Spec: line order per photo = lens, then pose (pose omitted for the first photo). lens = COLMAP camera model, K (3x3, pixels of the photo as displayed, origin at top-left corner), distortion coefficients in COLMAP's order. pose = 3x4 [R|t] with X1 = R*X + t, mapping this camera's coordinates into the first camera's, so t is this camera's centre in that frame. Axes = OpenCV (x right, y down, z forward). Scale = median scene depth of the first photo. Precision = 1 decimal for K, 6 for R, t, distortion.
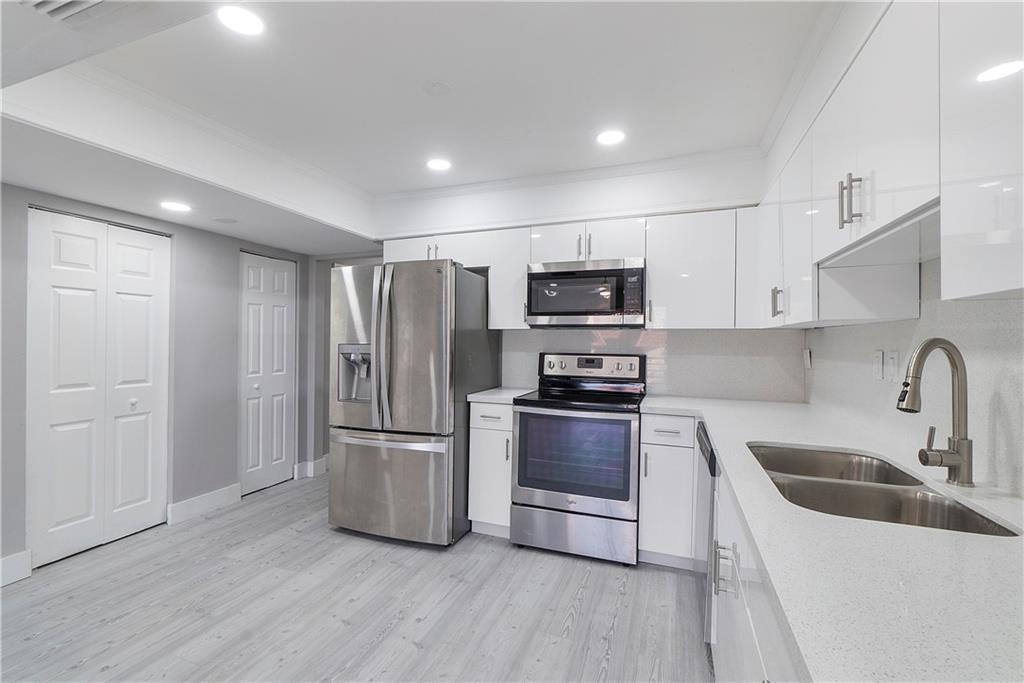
lens RADIAL K [[450.9, 0, 503.0], [0, 450.9, 342.2], [0, 0, 1]] dist [-0.003285, 0.001192]
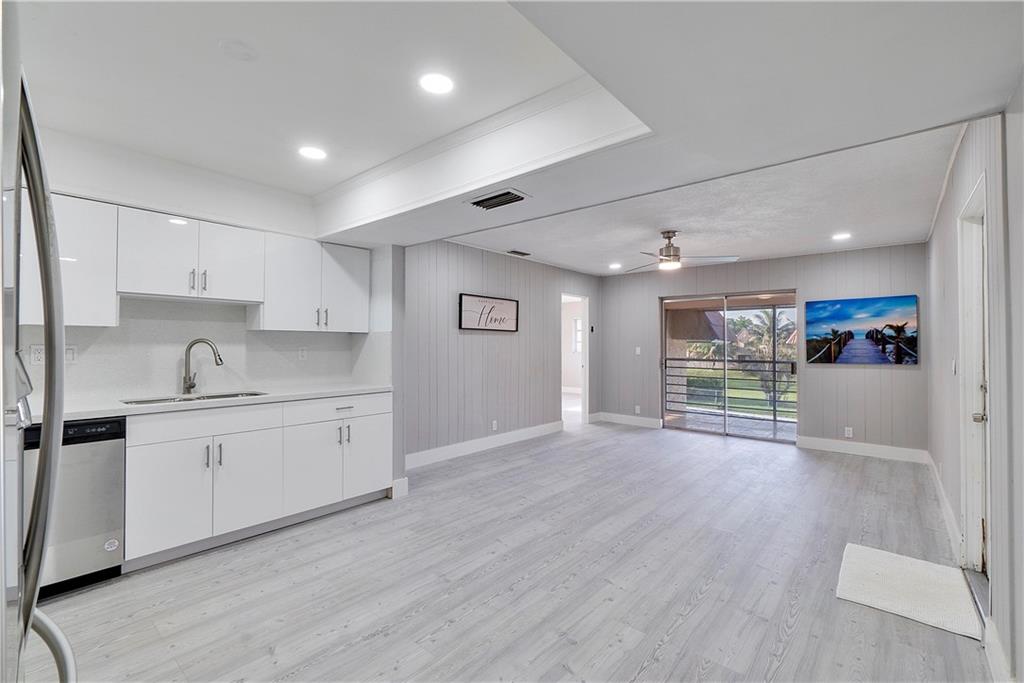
lens RADIAL K [[450.9, 0, 502.6], [0, 450.9, 332.8], [0, 0, 1]] dist [-0.003285, 0.001192]
pose [[-0.940770, -0.003412, 0.339030, -0.661916], [-0.011135, 0.999721, -0.020837, -0.003344], [-0.338864, -0.023378, -0.940545, 1.181726]]
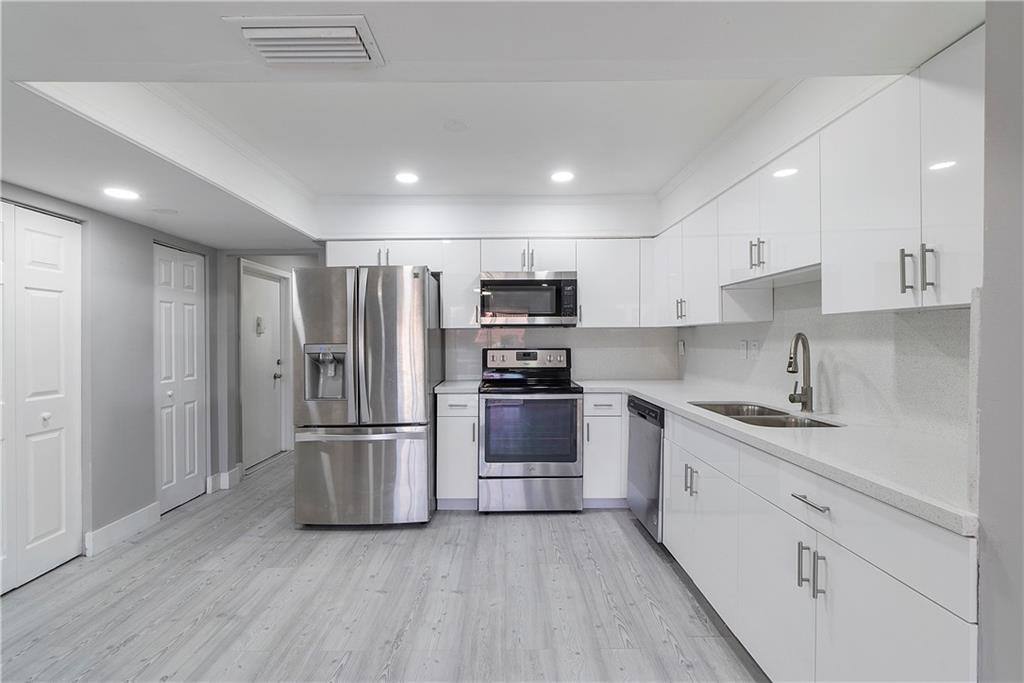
lens RADIAL K [[450.9, 0, 507.6], [0, 450.9, 343.9], [0, 0, 1]] dist [-0.003285, 0.001192]
pose [[0.930005, -0.017930, 0.367109, -0.330362], [0.015027, 0.999829, 0.010766, -0.000279], [-0.367239, -0.004496, 0.930116, -0.109691]]
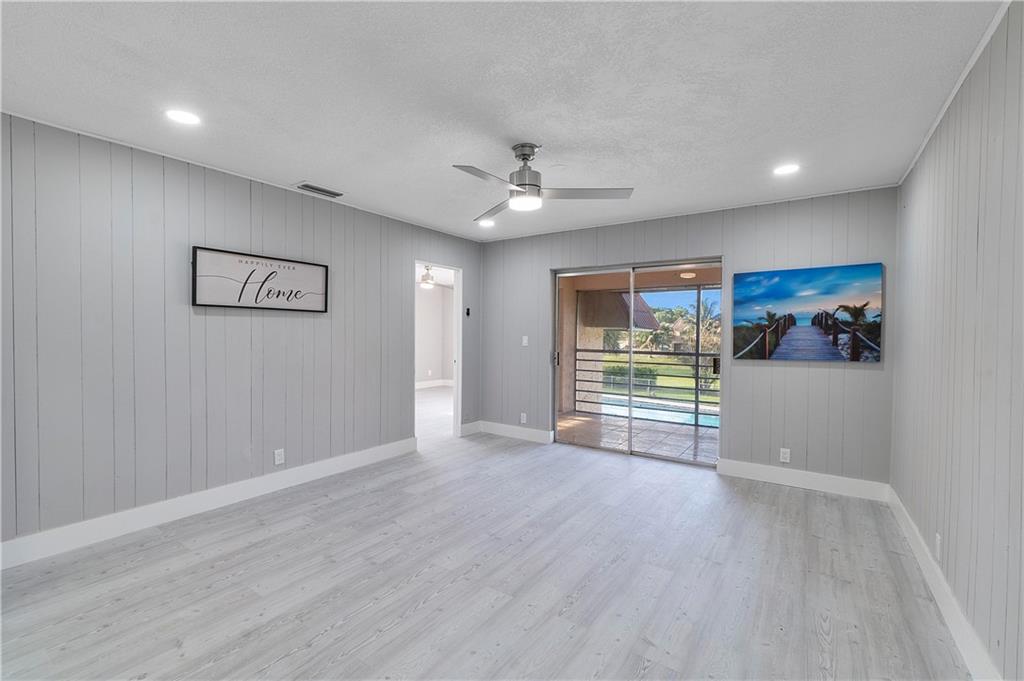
lens RADIAL K [[450.9, 0, 500.5], [0, 450.9, 336.5], [0, 0, 1]] dist [-0.003285, 0.001192]
pose [[-0.972314, -0.017872, 0.232995, -0.862580], [-0.015306, 0.999801, 0.012820, -0.004684], [-0.233178, 0.008899, -0.972393, 0.427430]]
